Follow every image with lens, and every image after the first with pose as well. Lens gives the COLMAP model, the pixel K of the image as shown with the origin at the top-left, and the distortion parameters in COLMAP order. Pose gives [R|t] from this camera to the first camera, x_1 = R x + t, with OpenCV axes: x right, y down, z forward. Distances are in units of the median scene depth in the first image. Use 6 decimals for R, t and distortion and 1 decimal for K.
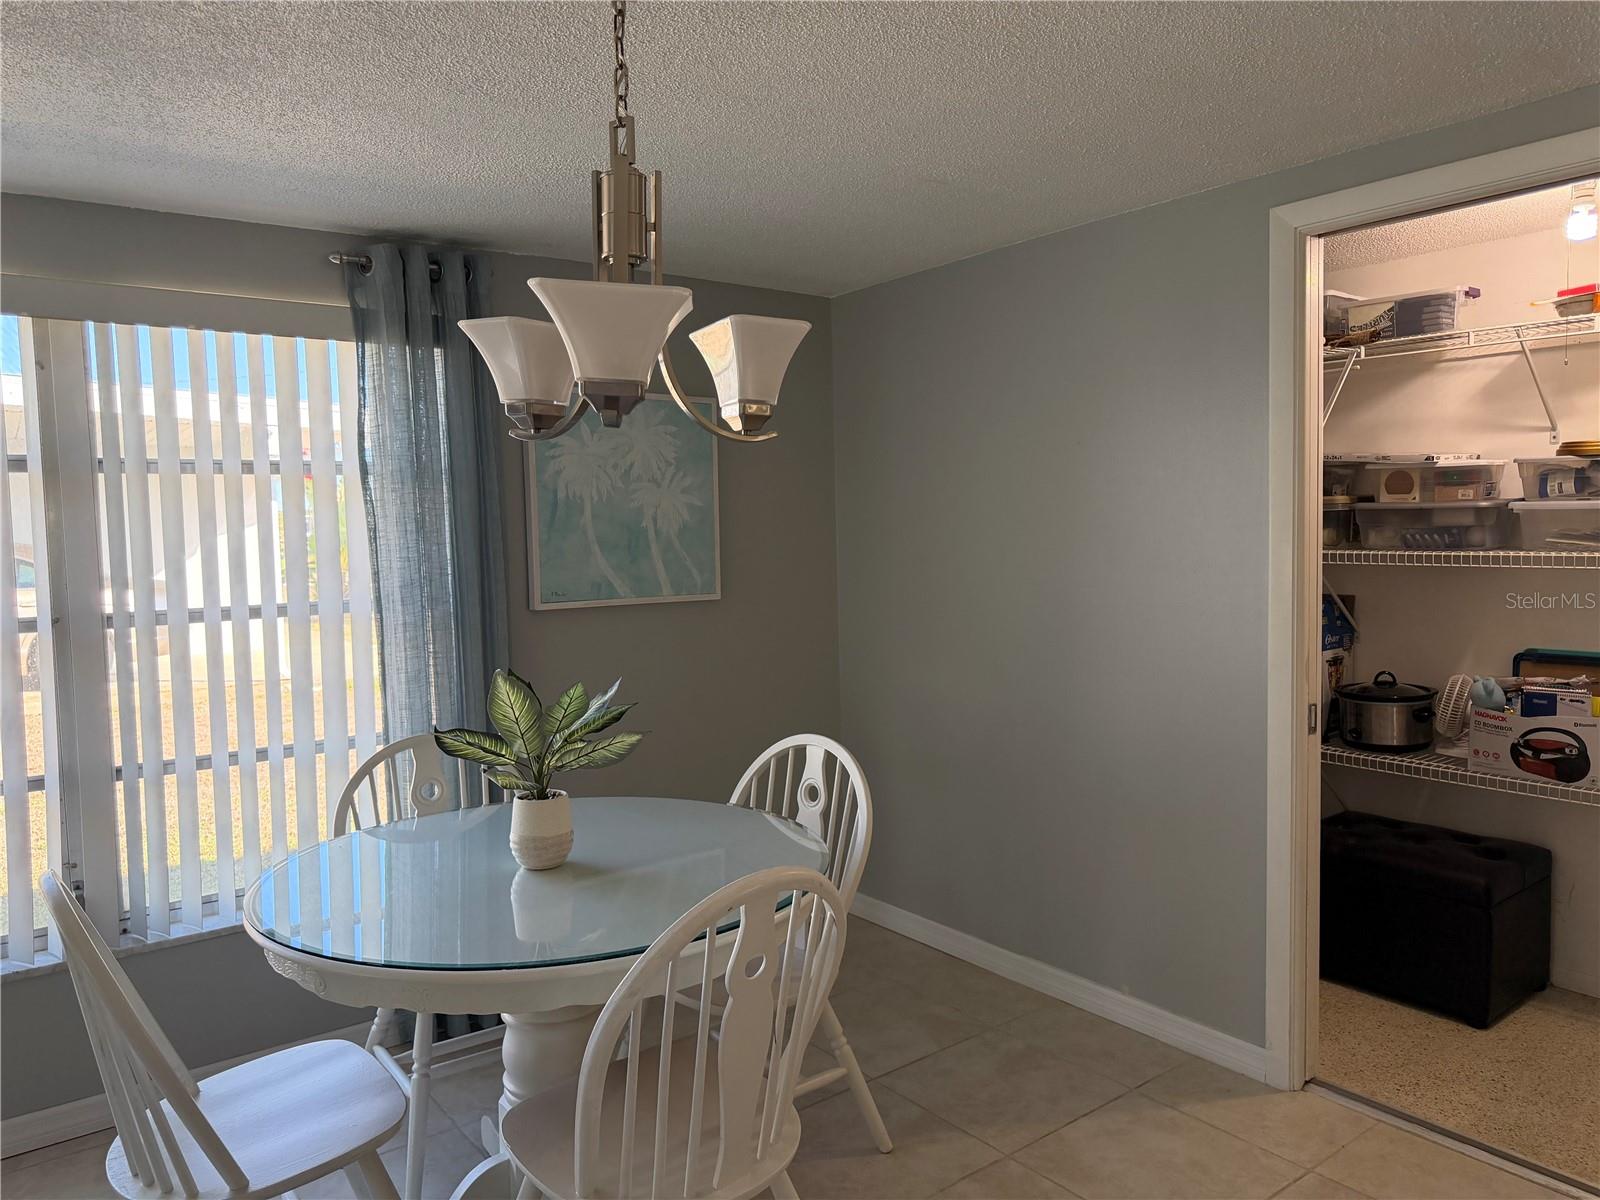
lens RADIAL K [[1144.7, 0, 809.0], [0, 1144.7, 601.0], [0, 0, 1]] dist [0.078108, -0.082803]
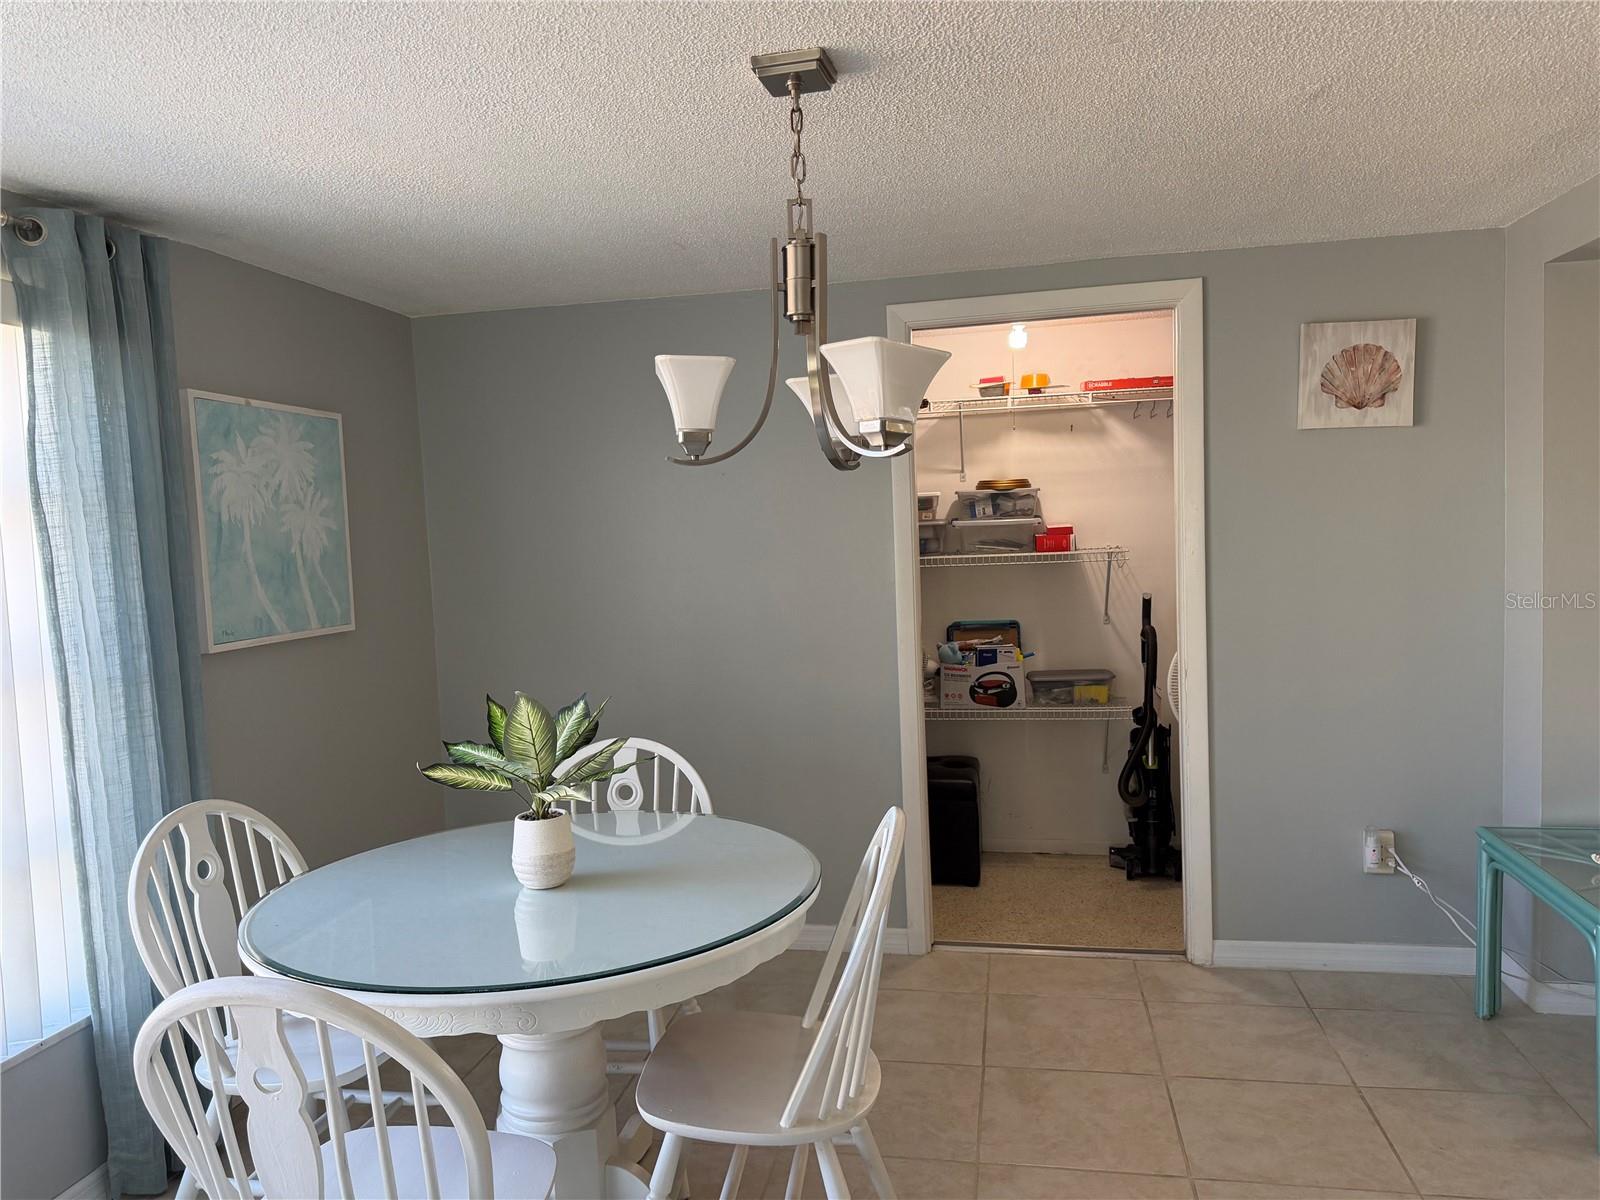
lens RADIAL K [[1167.7, 0, 818.8], [0, 1167.7, 585.3], [0, 0, 1]] dist [0.143385, -0.163280]
pose [[0.733911, -0.045129, 0.677745, -0.529880], [0.068292, 0.997637, -0.007522, -0.005403], [-0.675804, 0.051805, 0.735258, 0.043388]]
